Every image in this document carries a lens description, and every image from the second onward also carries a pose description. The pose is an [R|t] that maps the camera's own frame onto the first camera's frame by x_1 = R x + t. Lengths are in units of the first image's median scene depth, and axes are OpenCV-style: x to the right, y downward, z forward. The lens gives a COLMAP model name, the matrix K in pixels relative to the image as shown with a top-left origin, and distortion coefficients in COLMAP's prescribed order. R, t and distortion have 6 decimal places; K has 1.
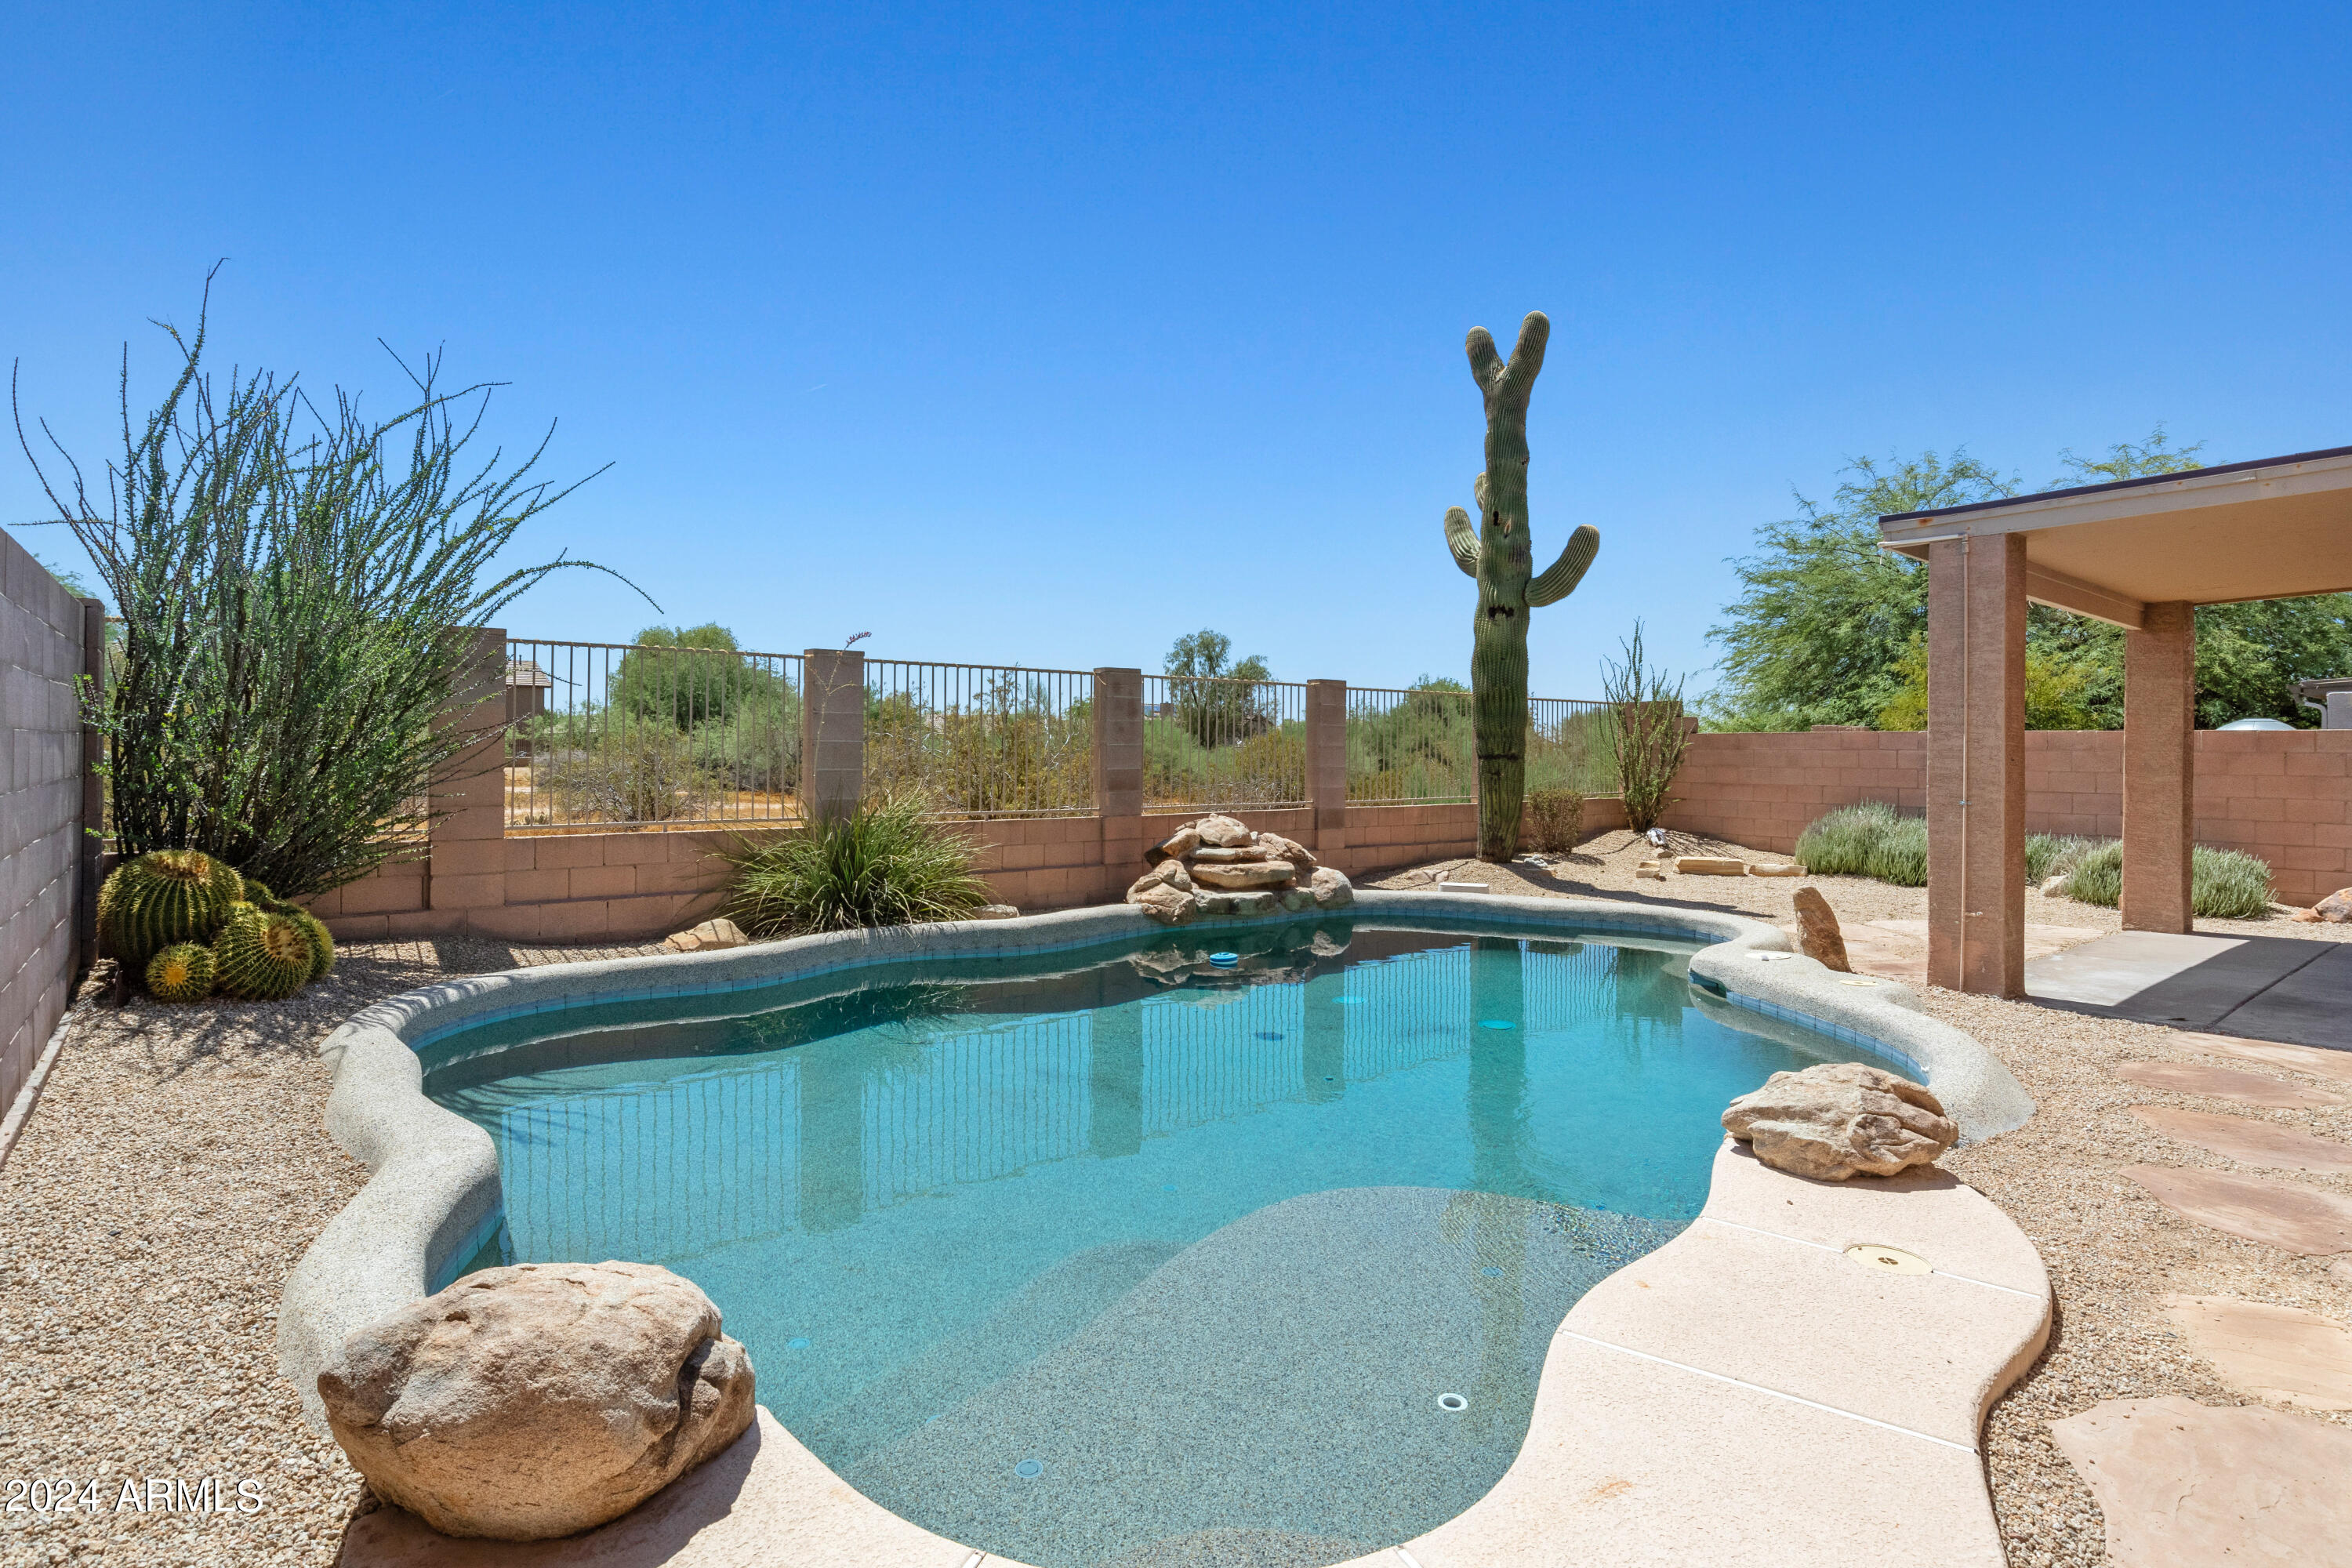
lens RADIAL K [[1157.3, 0, 1176.0], [0, 1157.3, 784.0], [0, 0, 1]] dist [0.001784, 0.000301]
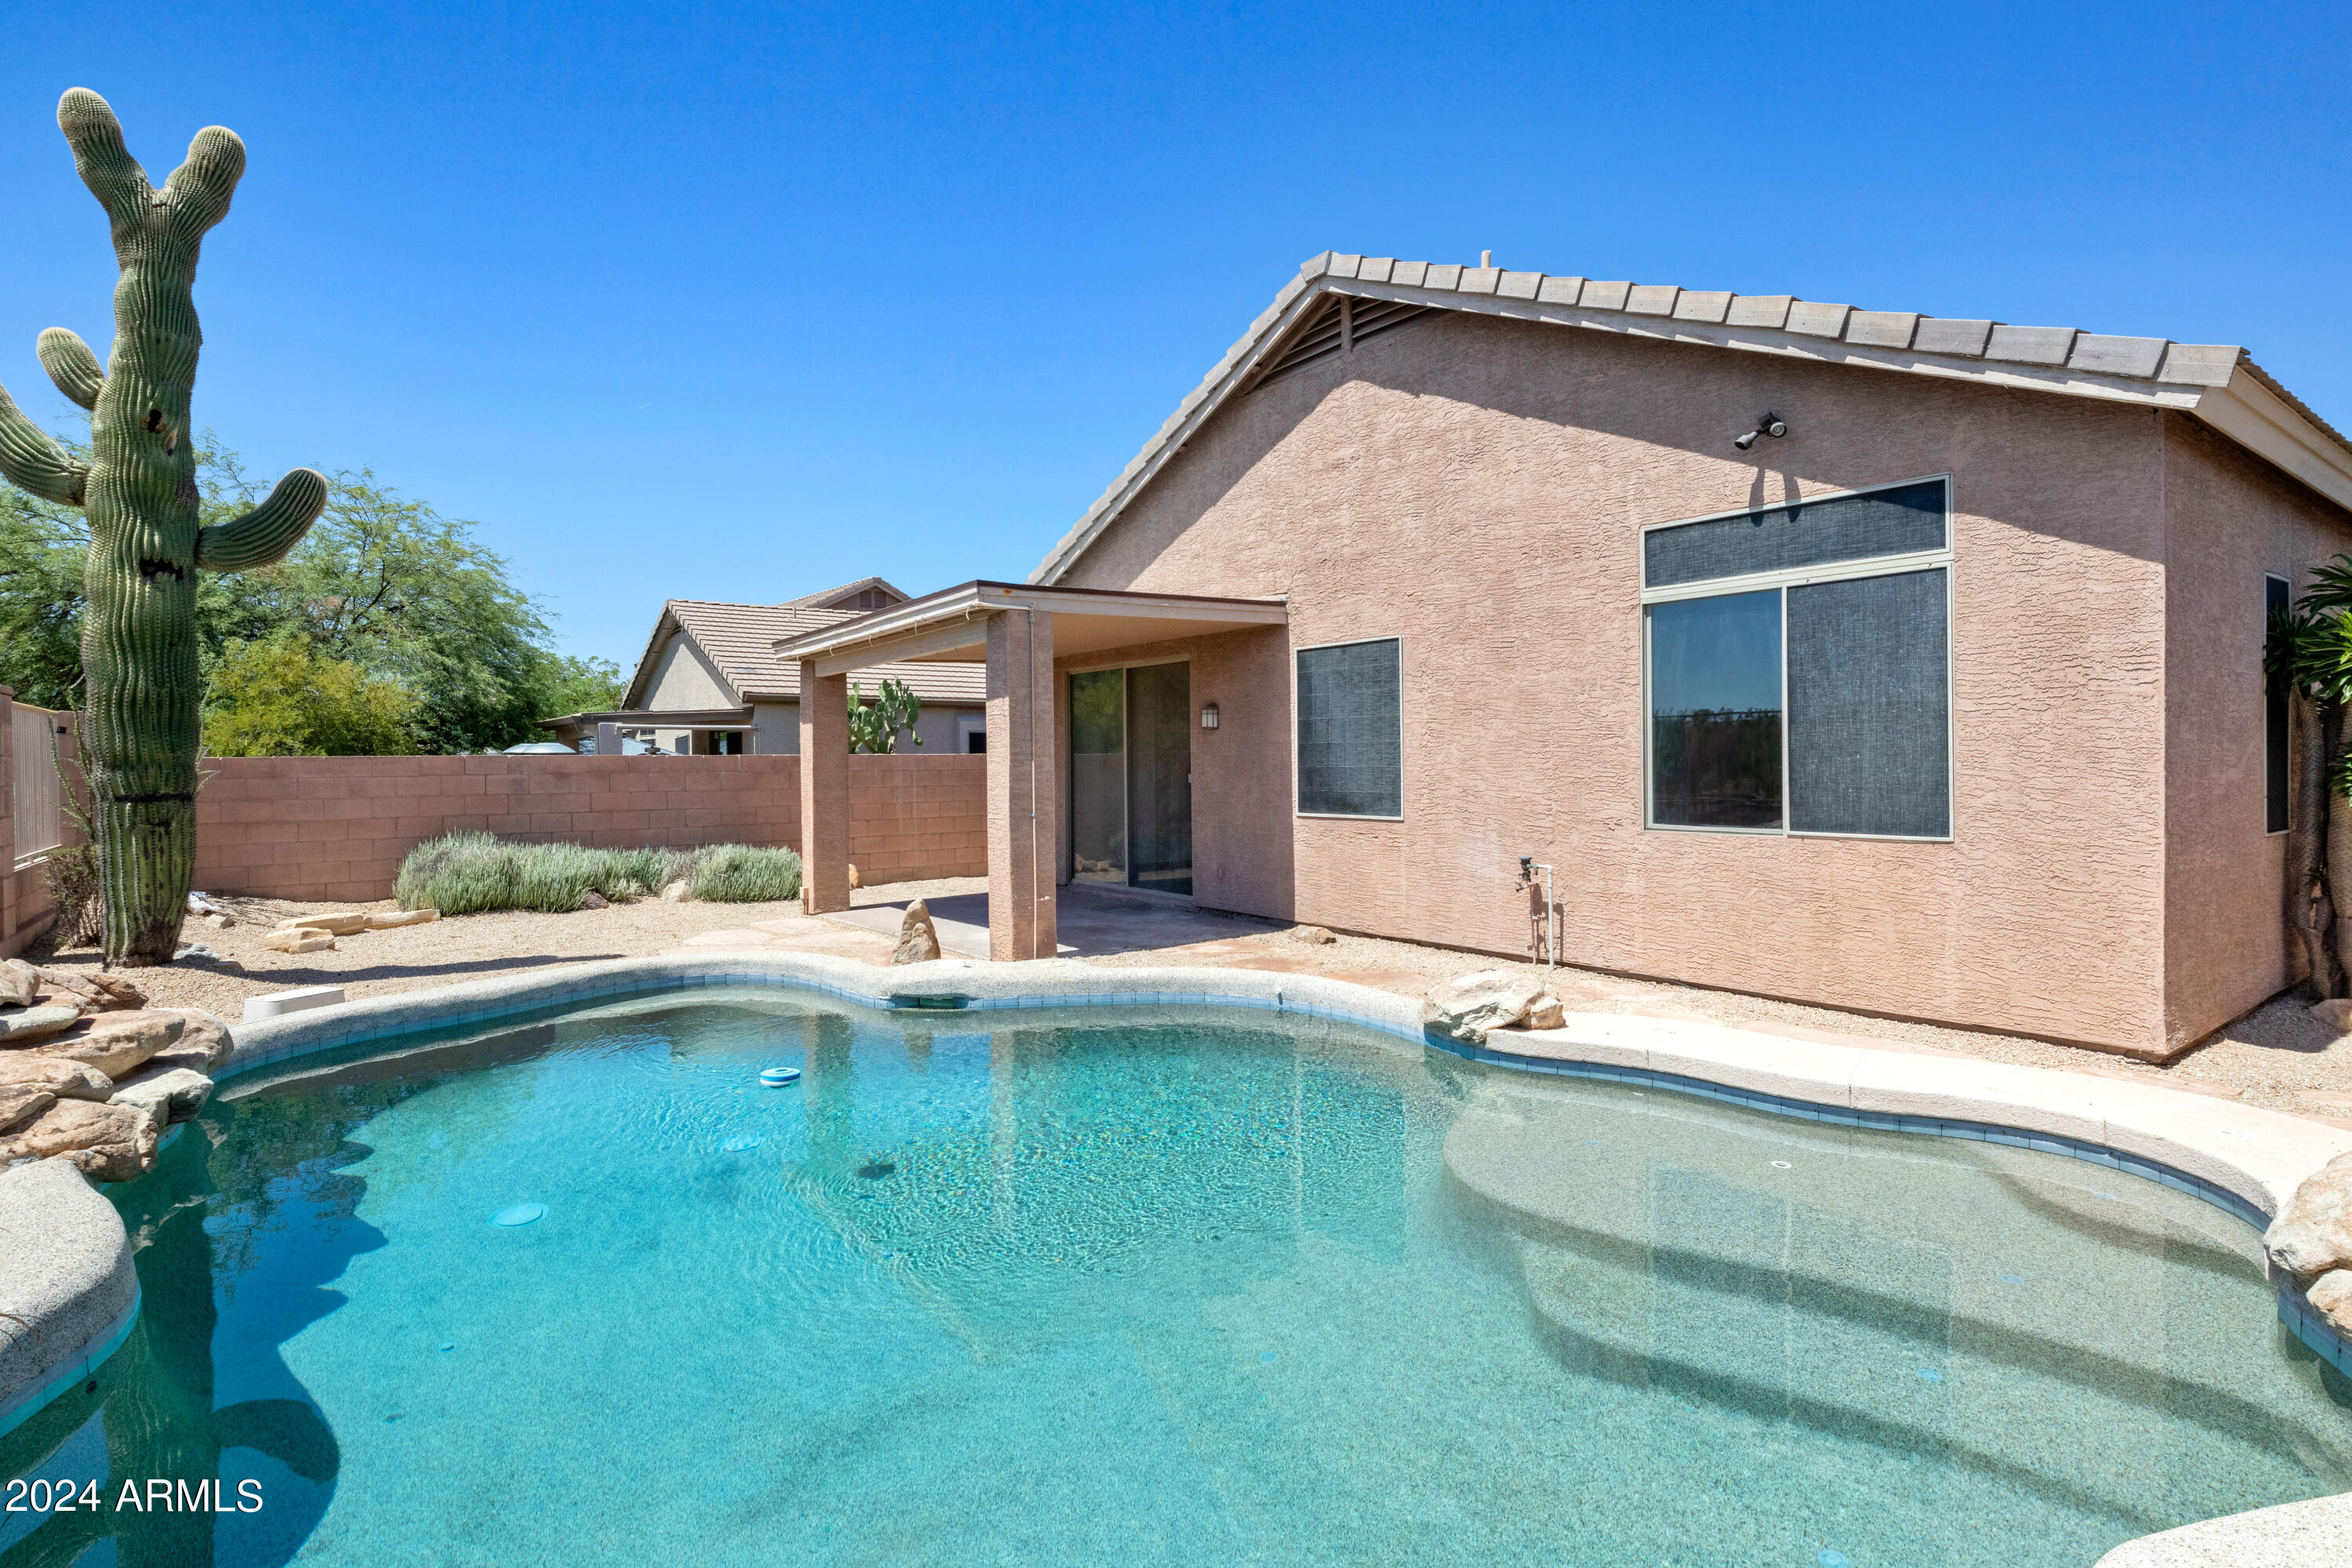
lens RADIAL K [[1201.5, 0, 1176.0], [0, 1201.5, 784.0], [0, 0, 1]] dist [-0.038988, 0.000113]
pose [[0.019570, -0.025608, 0.999480, -0.358540], [0.042028, 0.998809, 0.024768, -0.023746], [-0.998925, 0.041522, 0.020623, 0.441309]]
